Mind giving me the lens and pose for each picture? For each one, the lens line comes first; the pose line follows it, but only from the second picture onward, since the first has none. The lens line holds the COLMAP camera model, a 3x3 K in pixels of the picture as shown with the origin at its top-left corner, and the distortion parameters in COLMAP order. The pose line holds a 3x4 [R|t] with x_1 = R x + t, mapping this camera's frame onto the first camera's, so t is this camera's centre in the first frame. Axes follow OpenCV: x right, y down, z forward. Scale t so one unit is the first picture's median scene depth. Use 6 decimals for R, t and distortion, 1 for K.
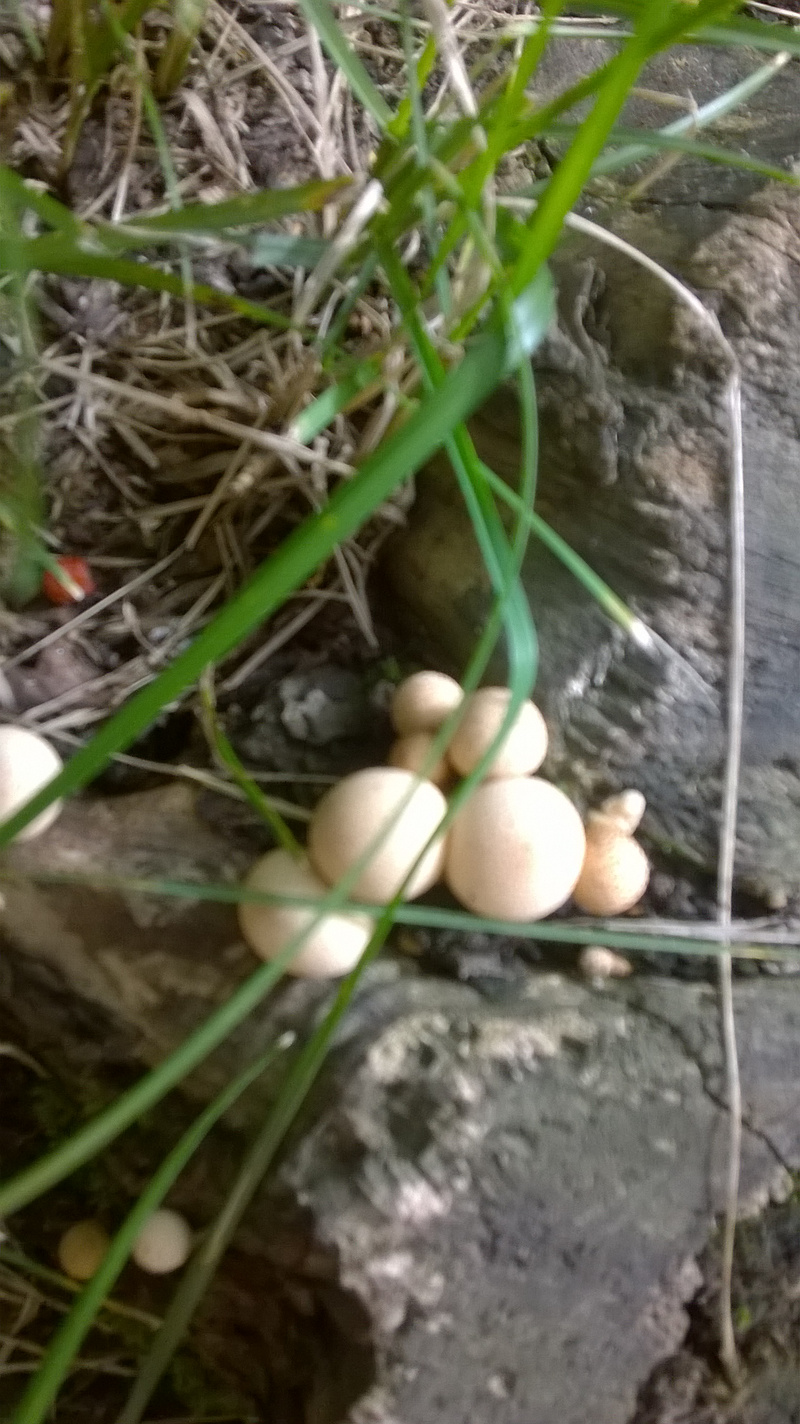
lens RADIAL K [[1147.9, 0, 390.7], [0, 1147.9, 720.8], [0, 0, 1]] dist [-0.011408, -0.014843]
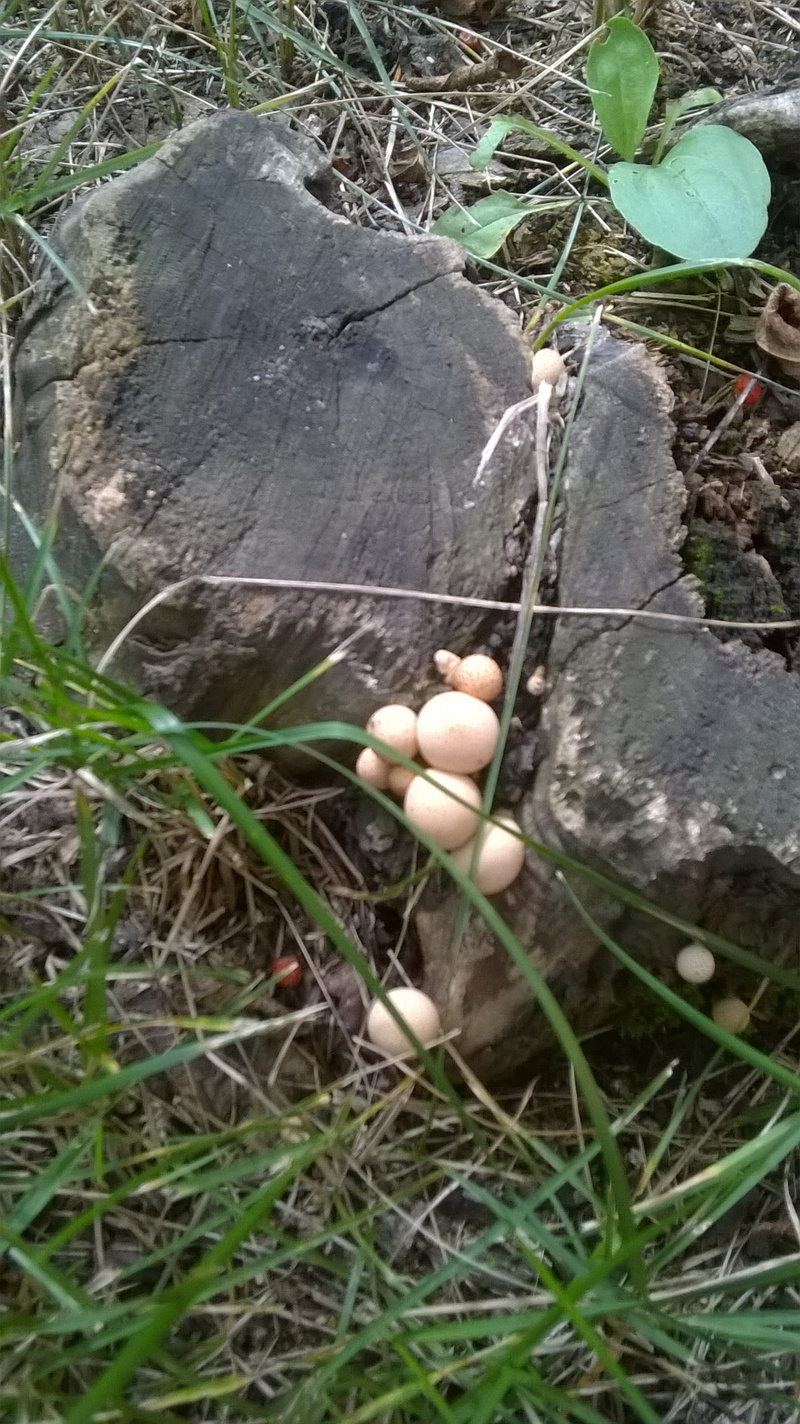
lens RADIAL K [[1147.9, 0, 396.3], [0, 1147.9, 703.9], [0, 0, 1]] dist [-0.011408, -0.014843]
pose [[0.097256, -0.994874, -0.027680, 0.182780], [0.990026, 0.099556, -0.099685, 0.181273], [0.101929, -0.017709, 0.994634, -0.699115]]
